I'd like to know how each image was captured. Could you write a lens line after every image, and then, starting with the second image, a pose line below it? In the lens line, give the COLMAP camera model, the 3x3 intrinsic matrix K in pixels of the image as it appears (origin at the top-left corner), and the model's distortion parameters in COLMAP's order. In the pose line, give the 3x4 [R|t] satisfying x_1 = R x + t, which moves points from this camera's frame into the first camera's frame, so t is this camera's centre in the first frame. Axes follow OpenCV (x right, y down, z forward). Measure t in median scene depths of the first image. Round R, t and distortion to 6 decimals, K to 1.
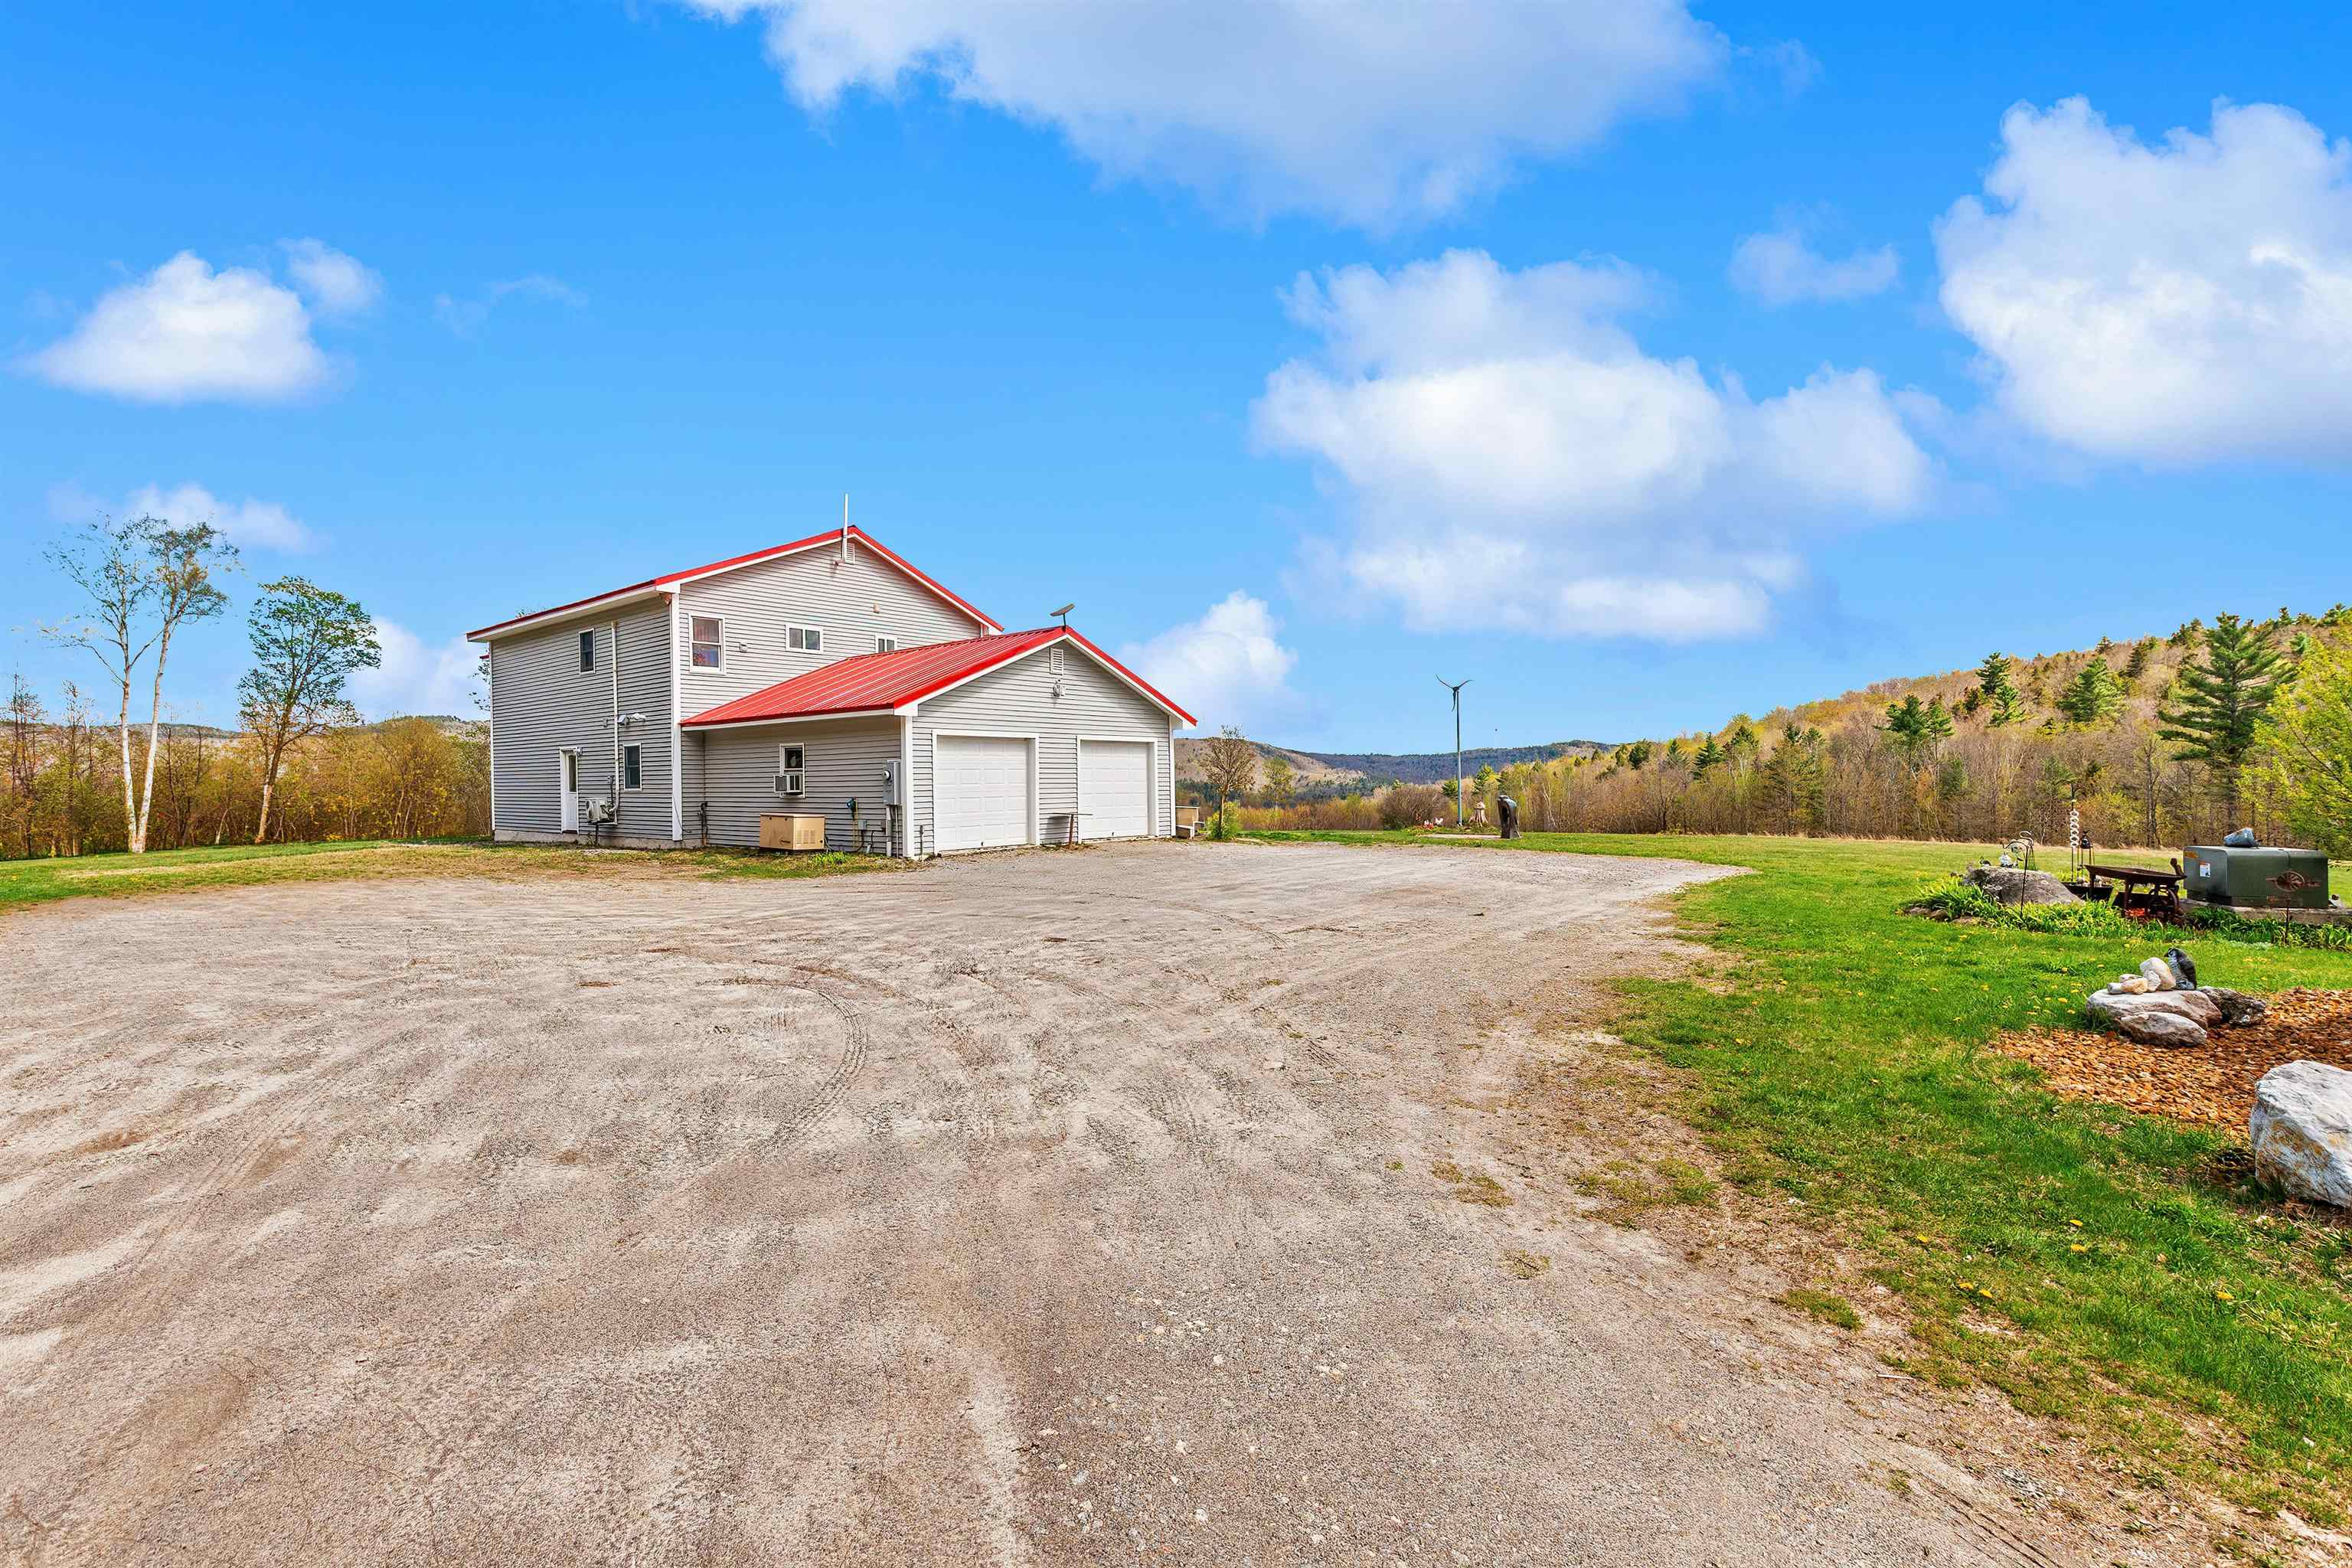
lens RADIAL K [[1023.0, 0, 1183.5], [0, 1023.0, 802.3], [0, 0, 1]] dist [0.004417, -0.001394]
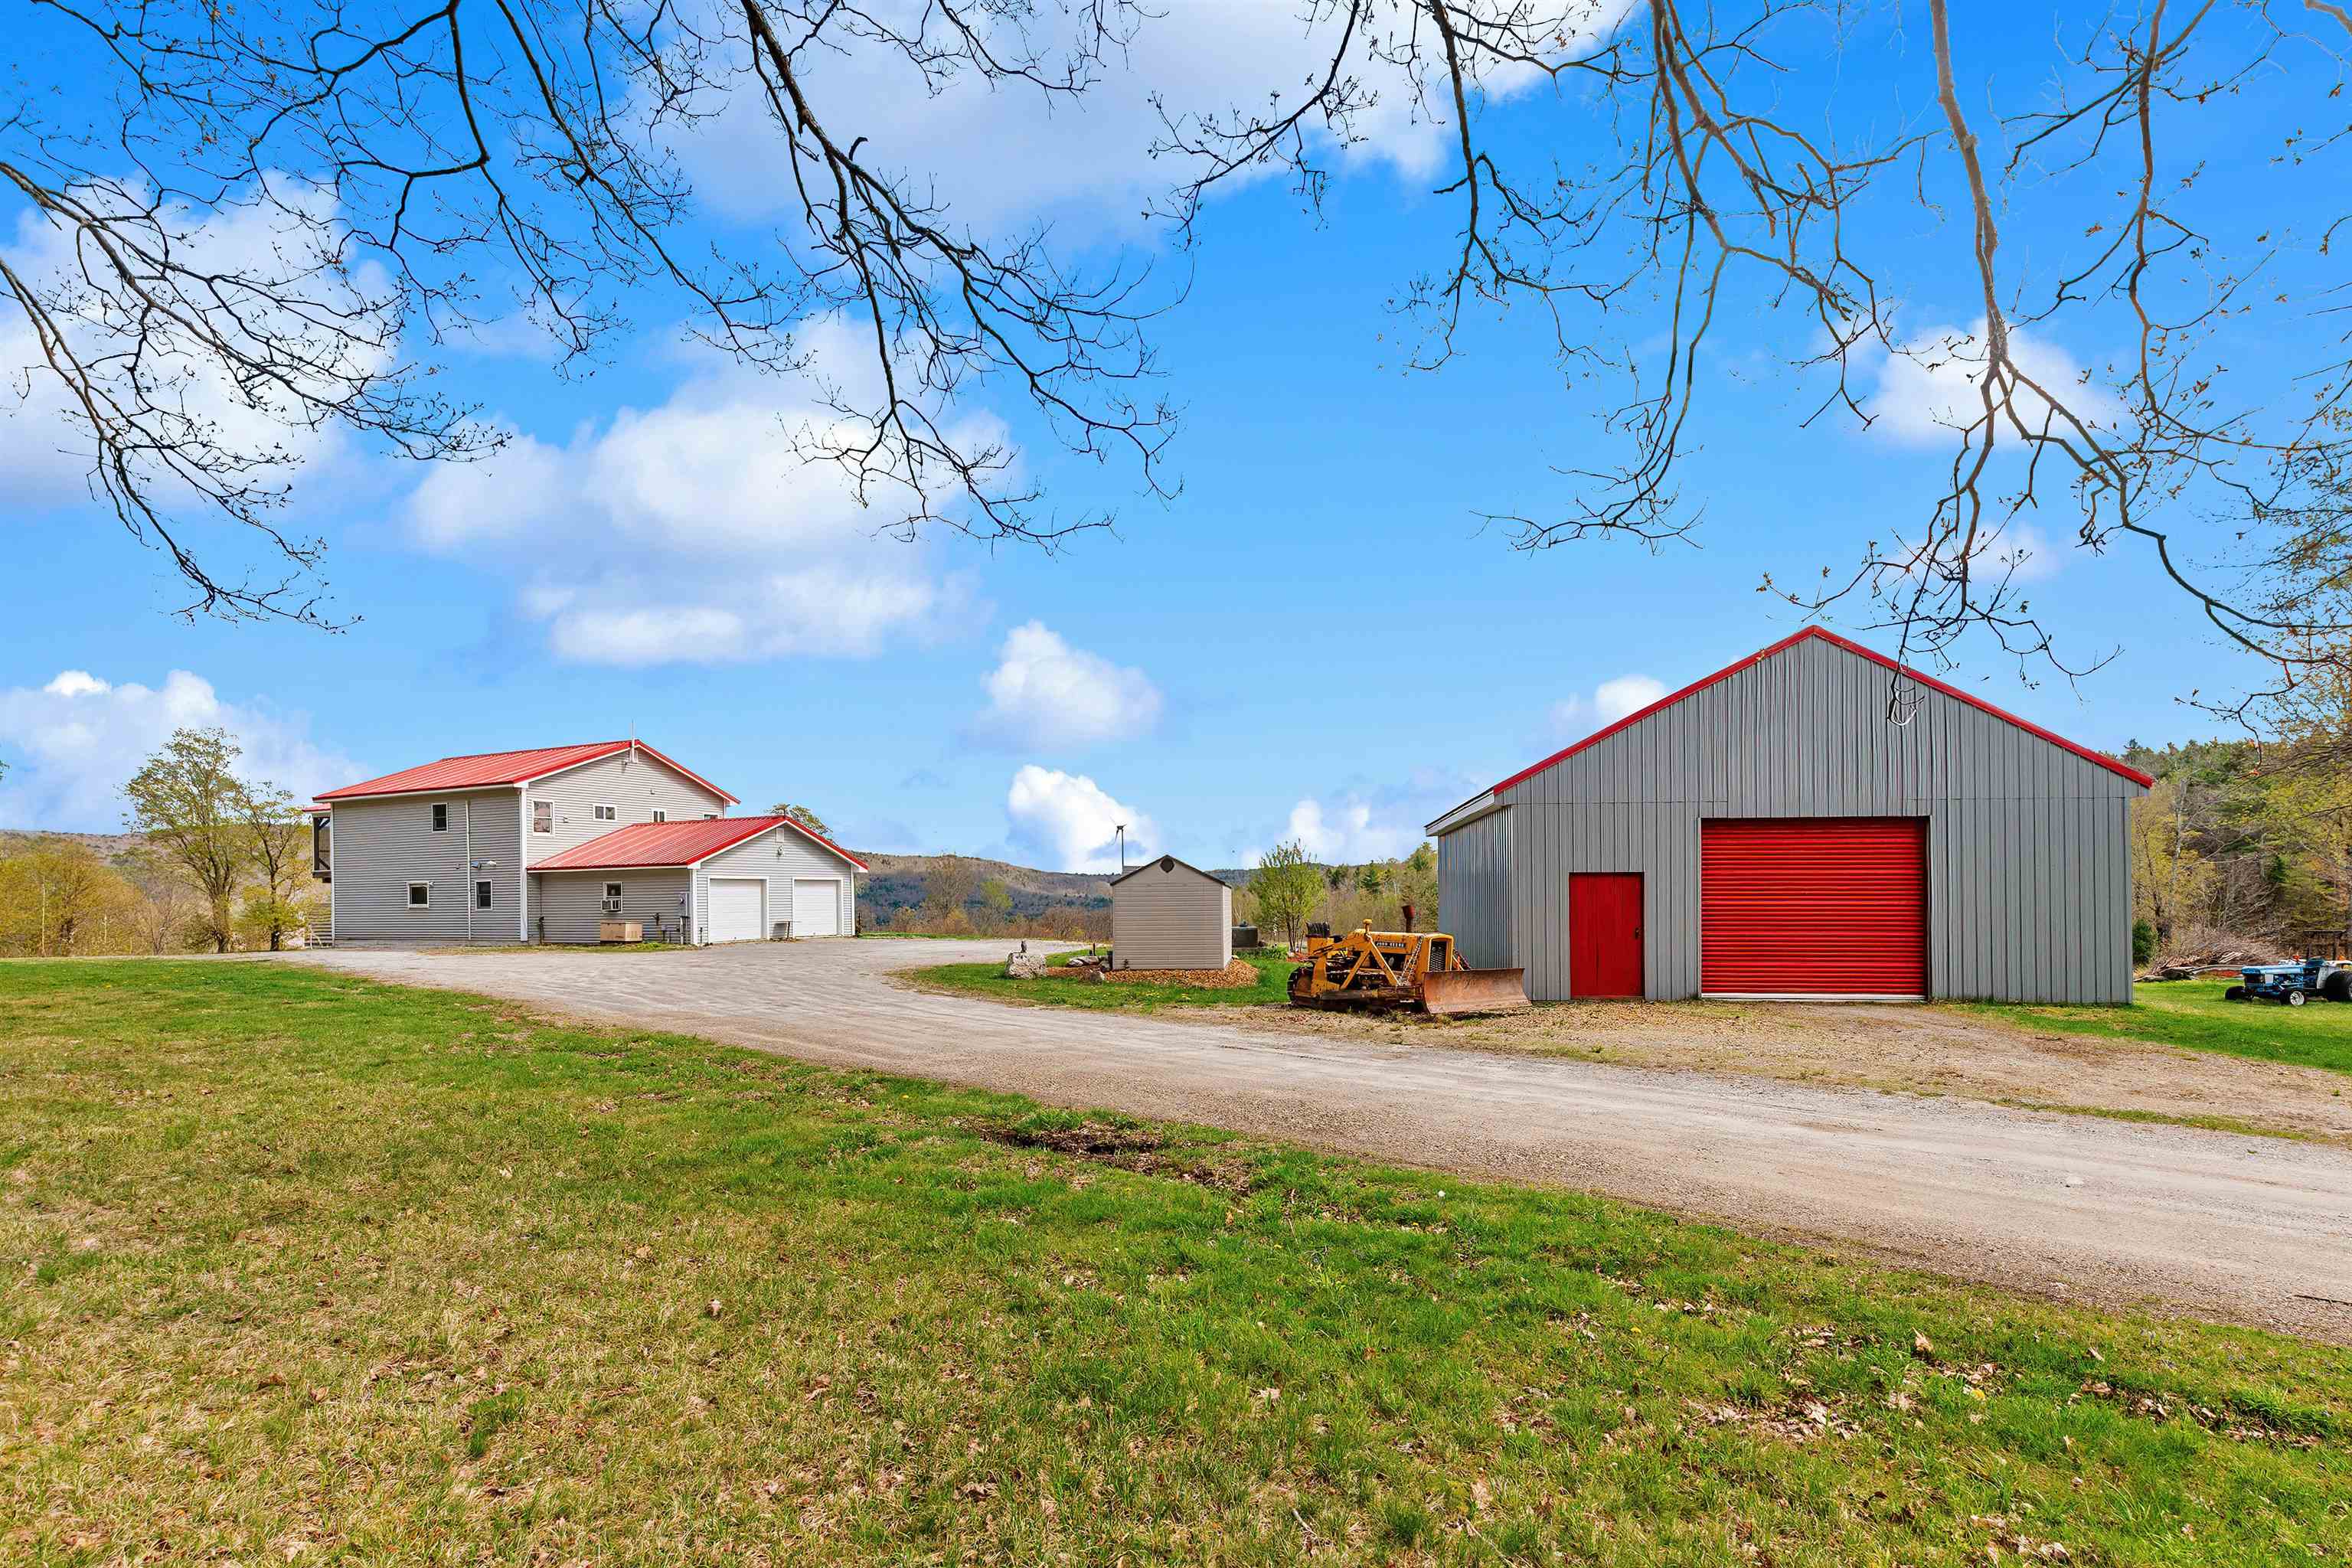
lens RADIAL K [[1023.0, 0, 1210.4], [0, 1023.0, 887.4], [0, 0, 1]] dist [0.004417, -0.001394]
pose [[0.958339, 0.002323, 0.285625, 0.078818], [0.008223, 0.999328, -0.035718, 0.019767], [-0.285516, 0.036579, 0.957676, -0.846518]]
